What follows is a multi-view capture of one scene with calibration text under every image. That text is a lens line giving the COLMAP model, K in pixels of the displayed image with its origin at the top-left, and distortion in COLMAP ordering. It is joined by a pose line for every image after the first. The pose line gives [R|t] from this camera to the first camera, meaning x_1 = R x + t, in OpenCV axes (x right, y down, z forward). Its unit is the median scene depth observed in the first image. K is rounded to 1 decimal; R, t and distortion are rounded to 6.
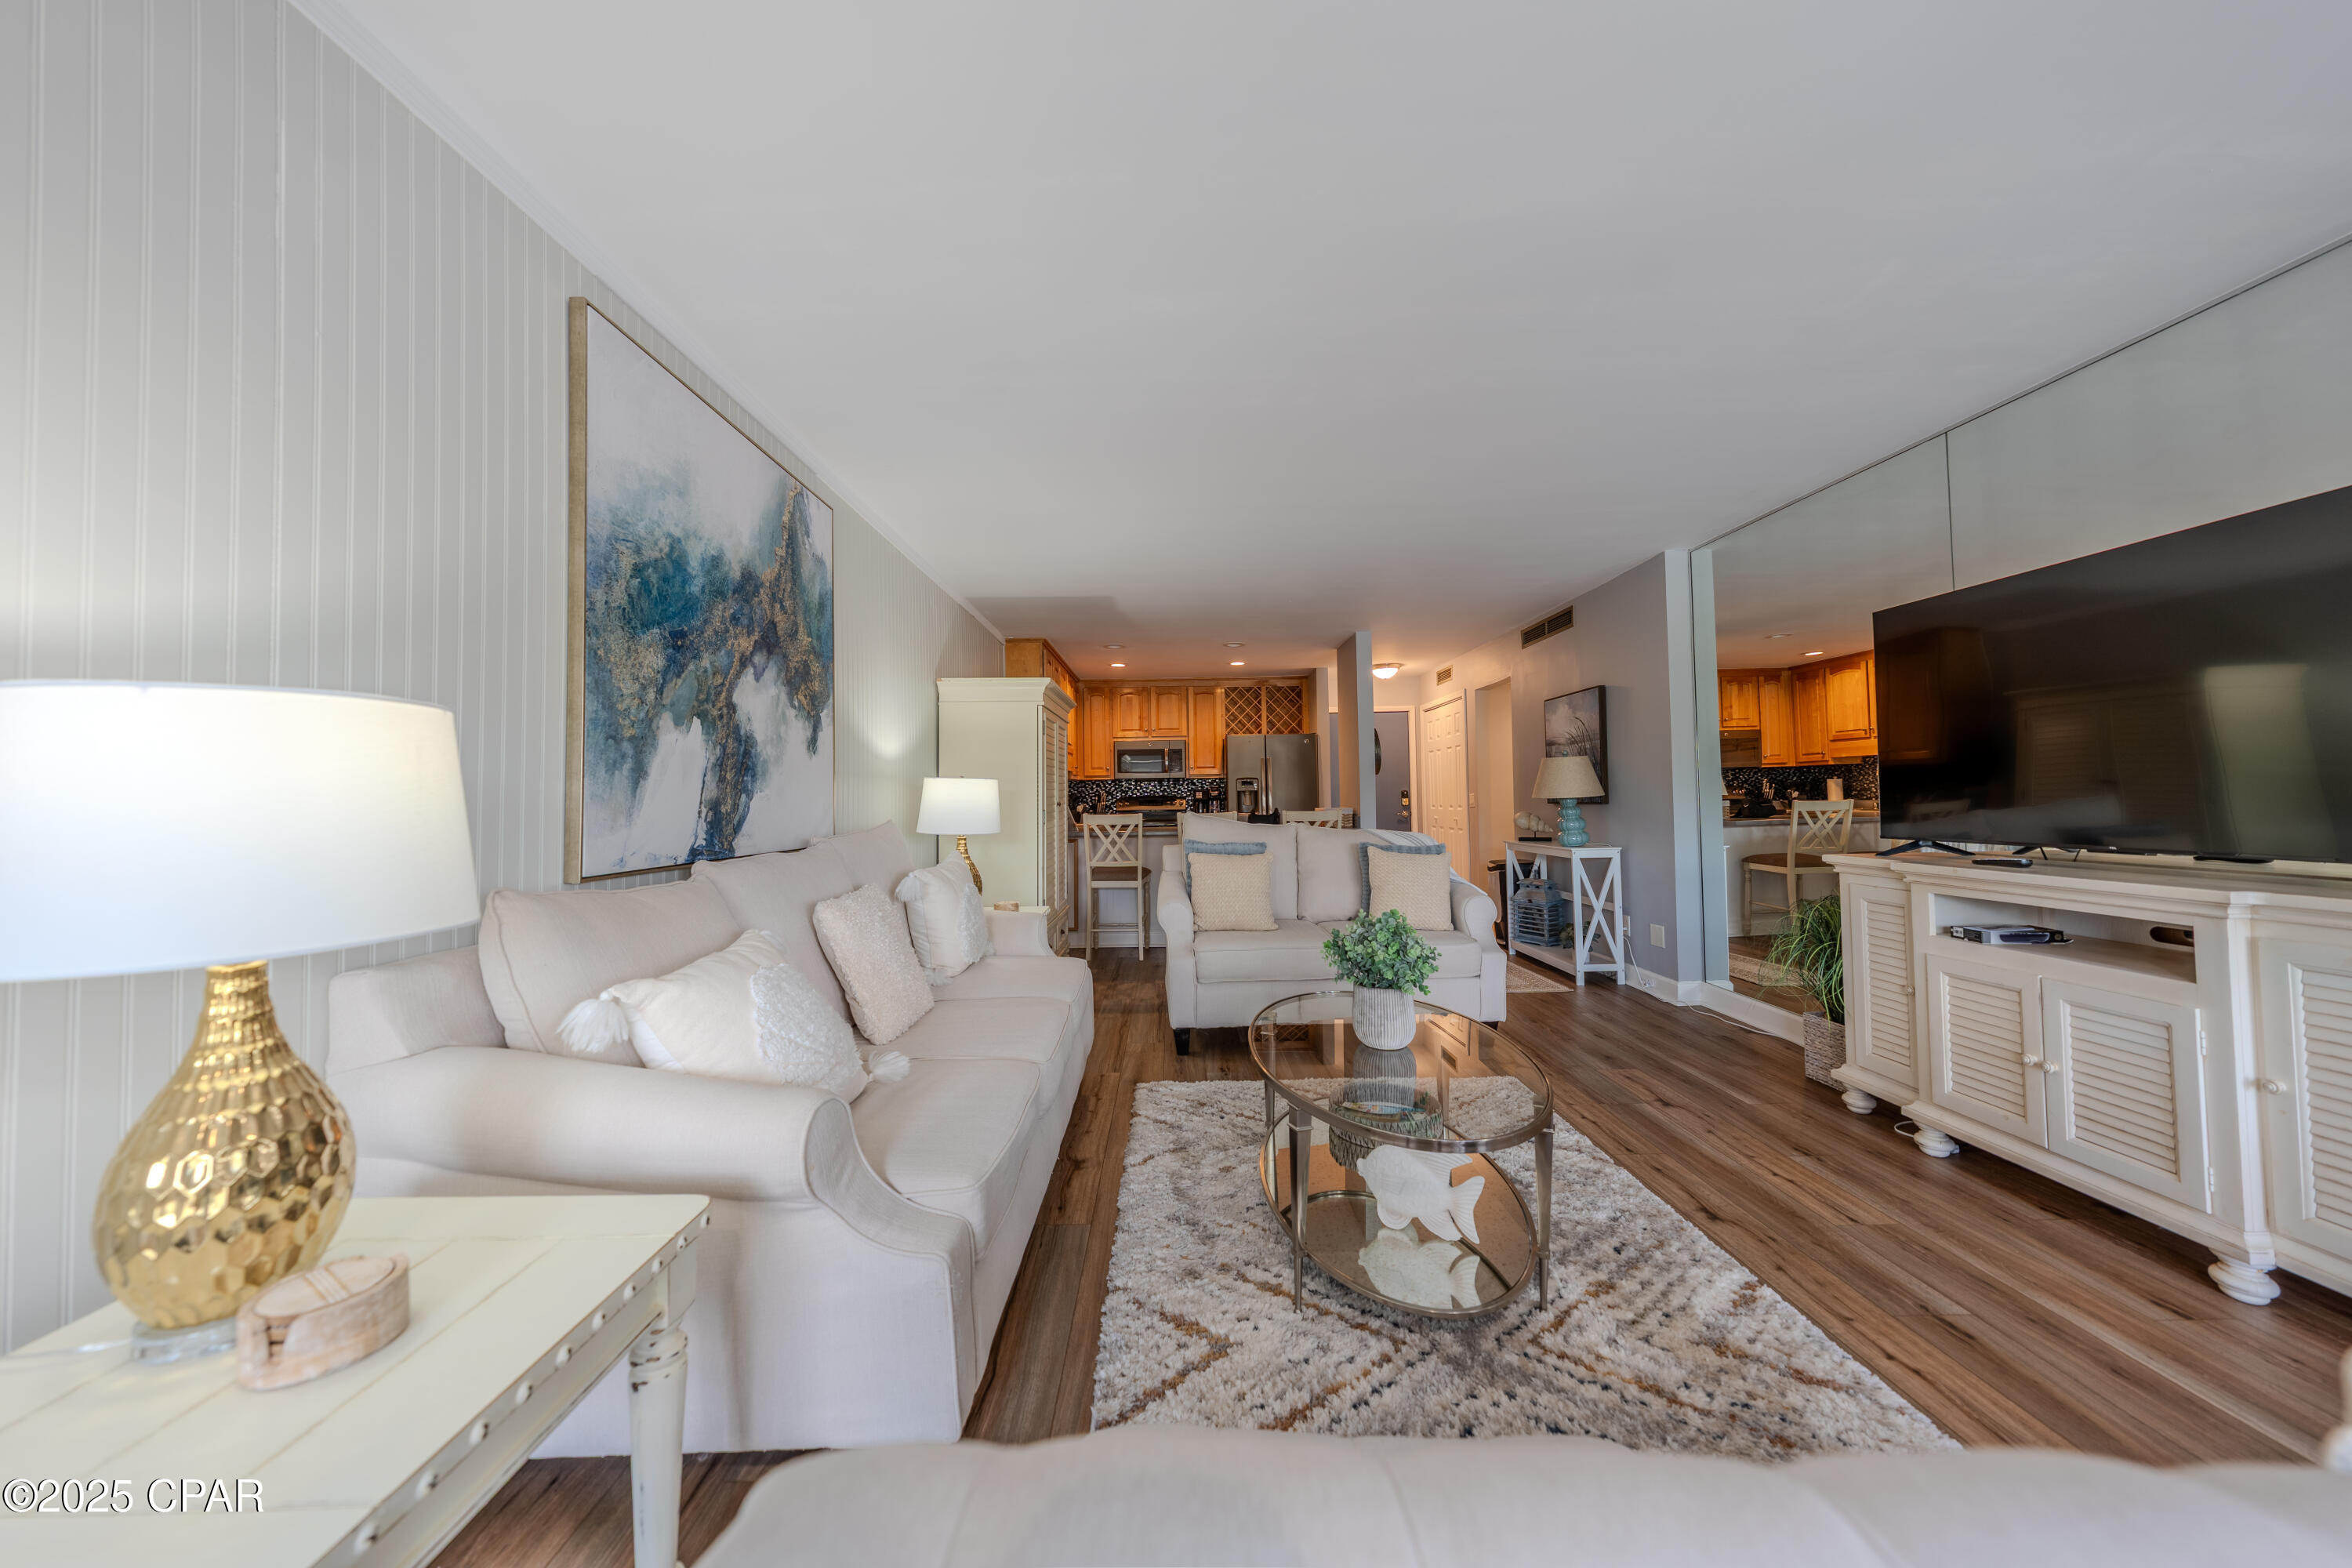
lens RADIAL K [[795.4, 0, 1183.6], [0, 795.4, 778.3], [0, 0, 1]] dist [0.002756, -0.000446]
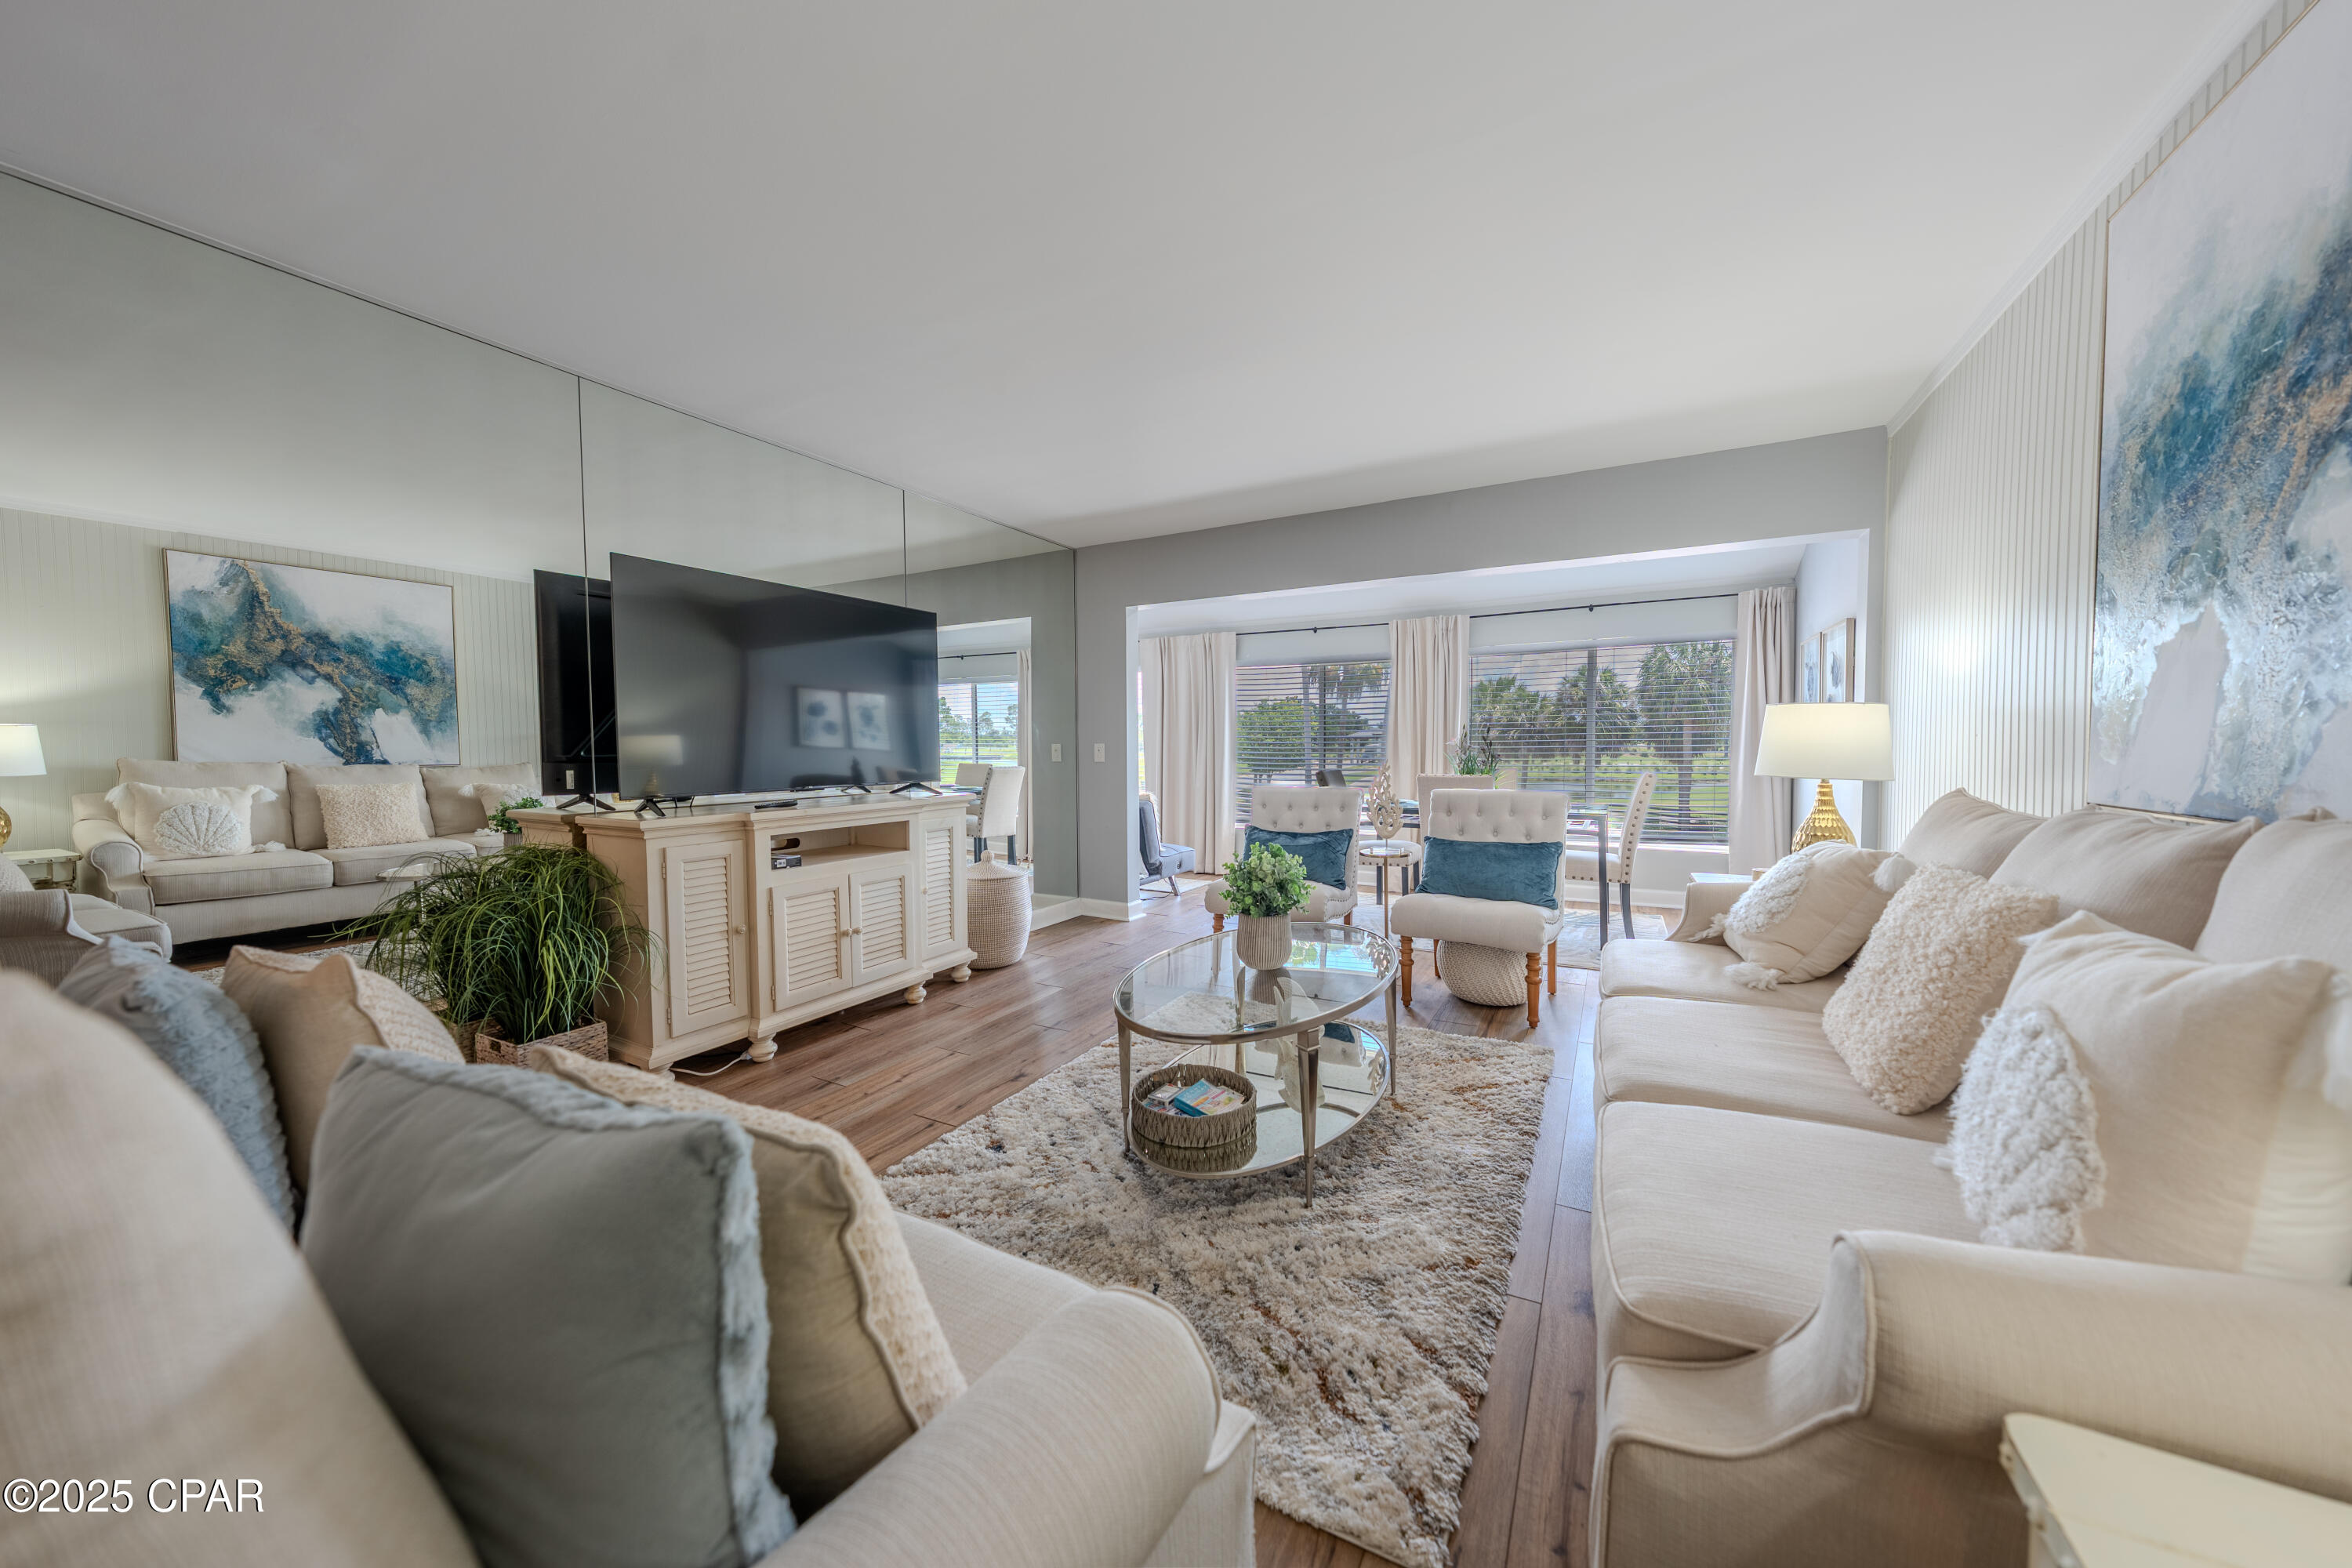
lens RADIAL K [[795.4, 0, 1188.6], [0, 795.4, 771.1], [0, 0, 1]] dist [0.002756, -0.000446]
pose [[-0.874849, 0.002505, 0.484389, -0.166832], [0.005713, 0.999970, 0.005147, 0.051833], [-0.484362, 0.007270, -0.874838, 1.768205]]
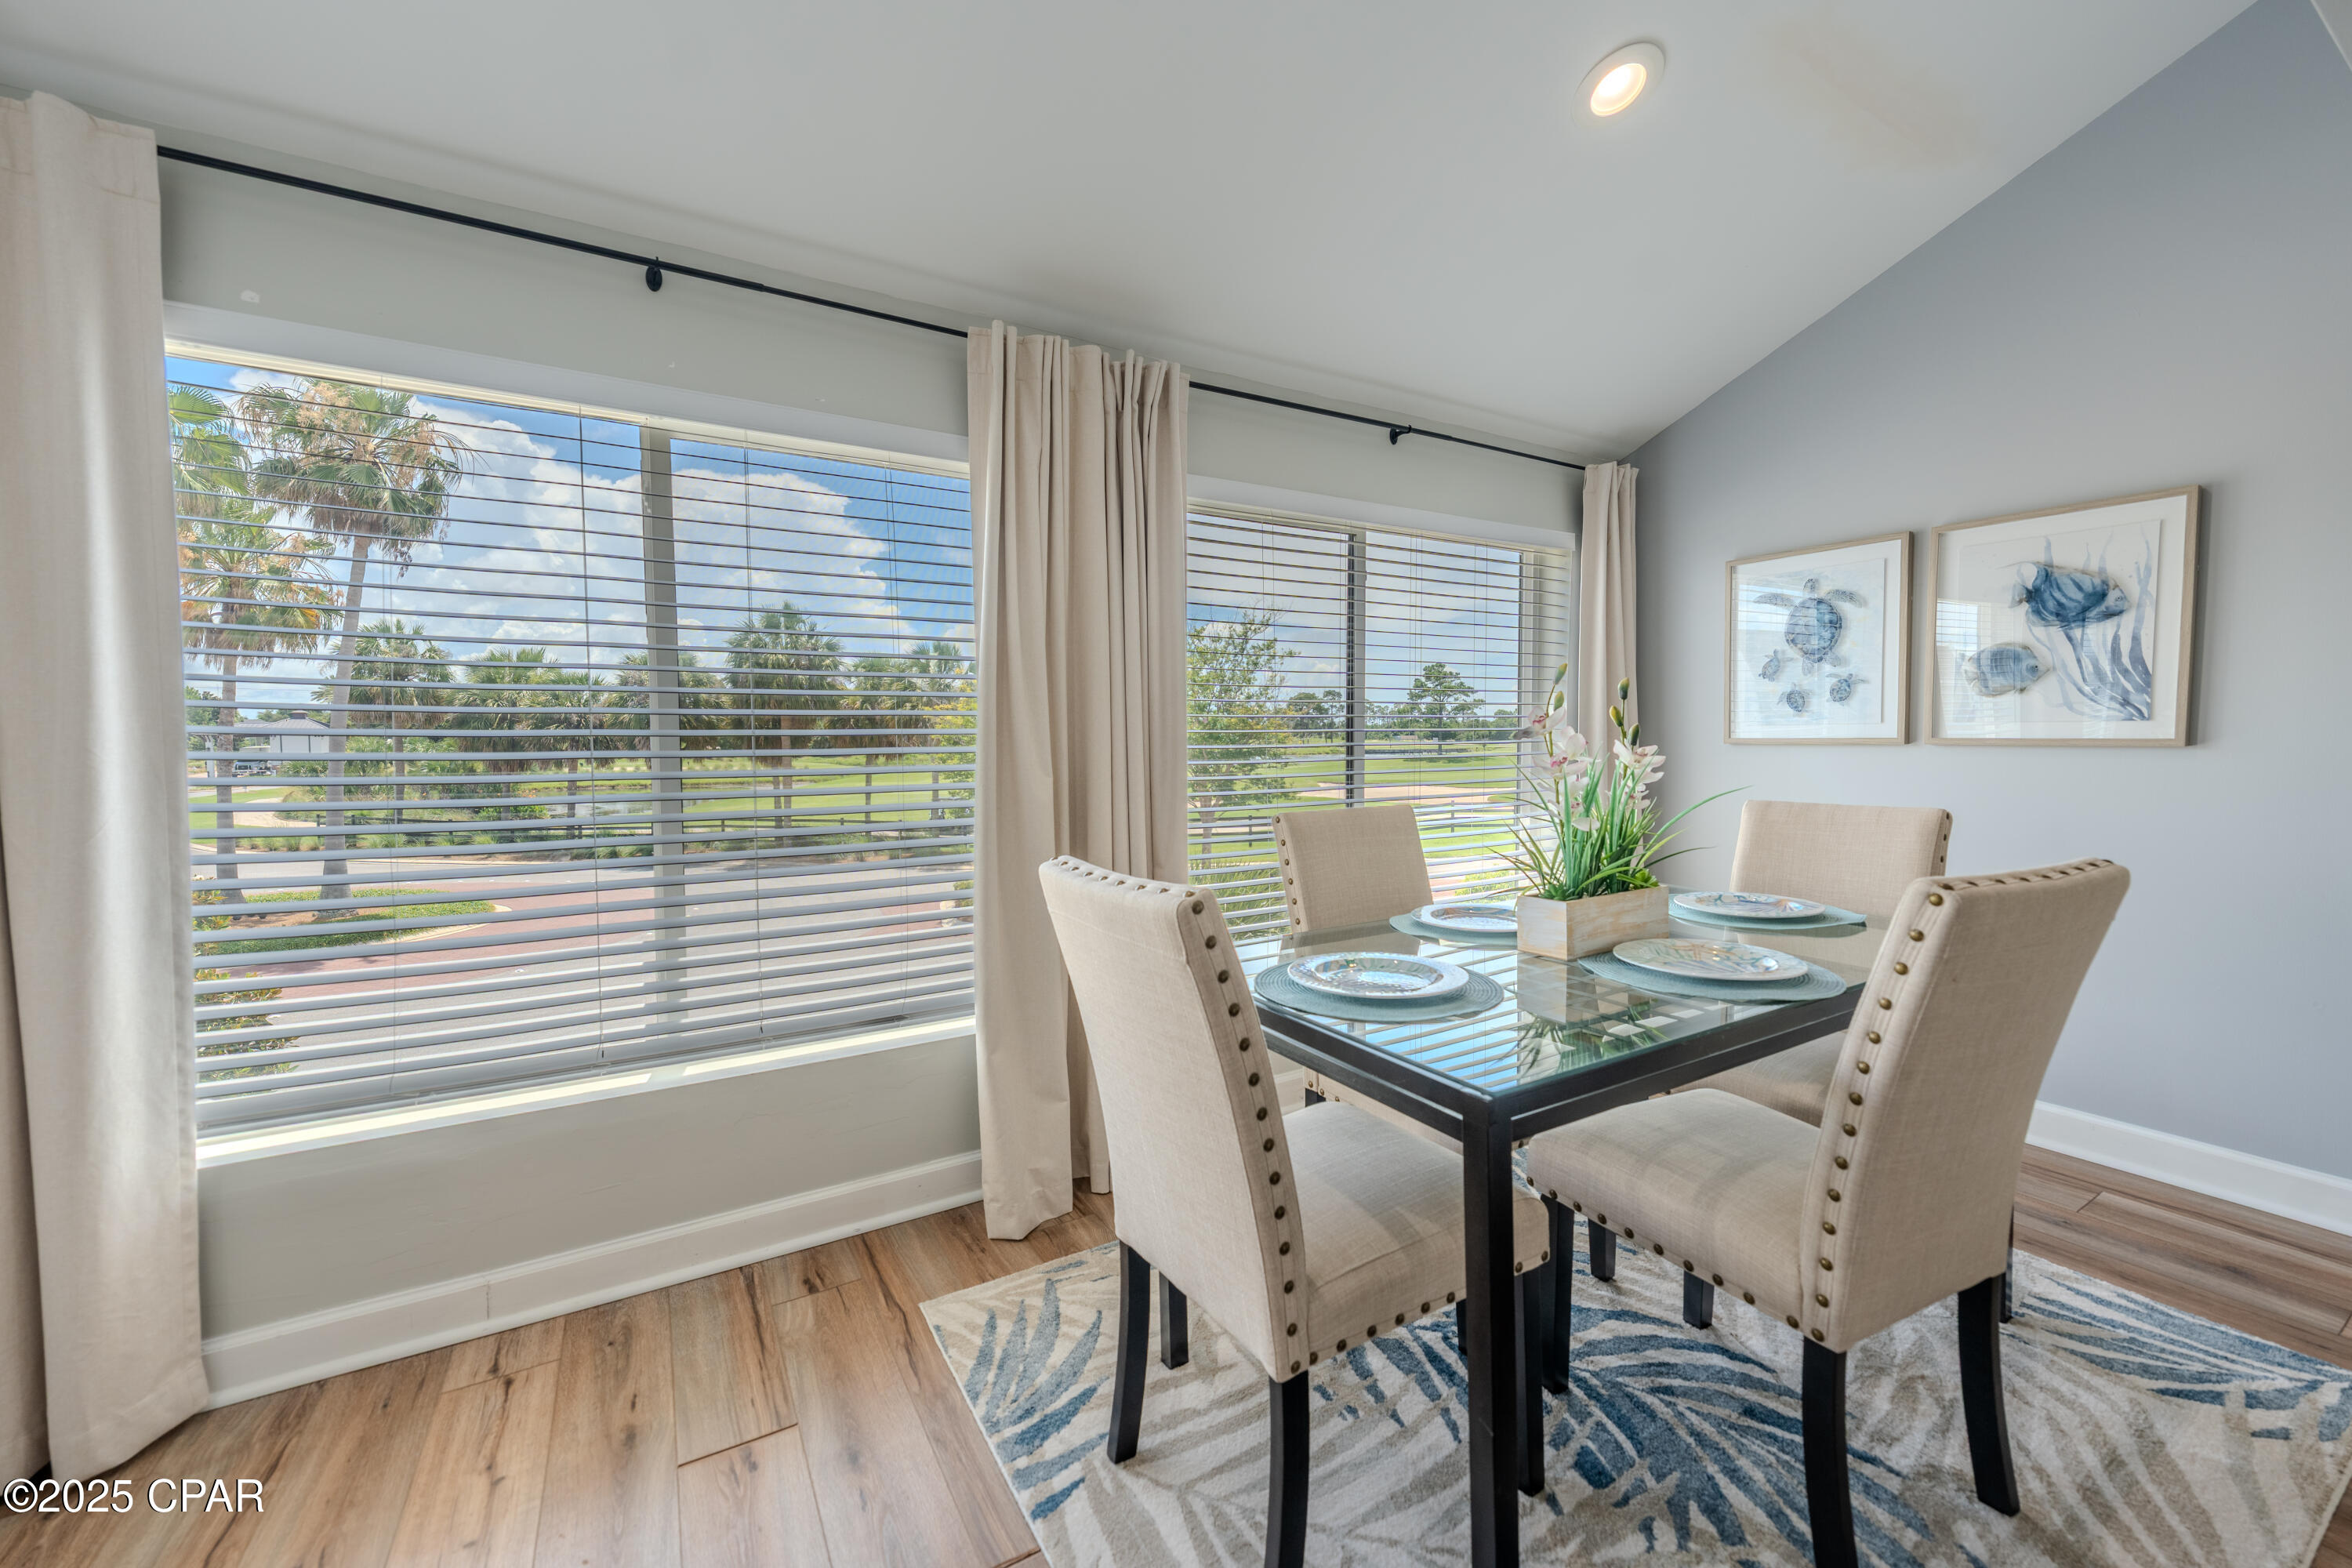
lens RADIAL K [[905.6, 0, 1179.4], [0, 905.6, 775.8], [0, 0, 1]] dist [-0.003448, -0.000124]
pose [[-0.864423, 0.033787, -0.501629, 0.803013], [0.025750, 0.999405, 0.022941, 0.009050], [0.502106, 0.006914, -0.864779, 0.048064]]
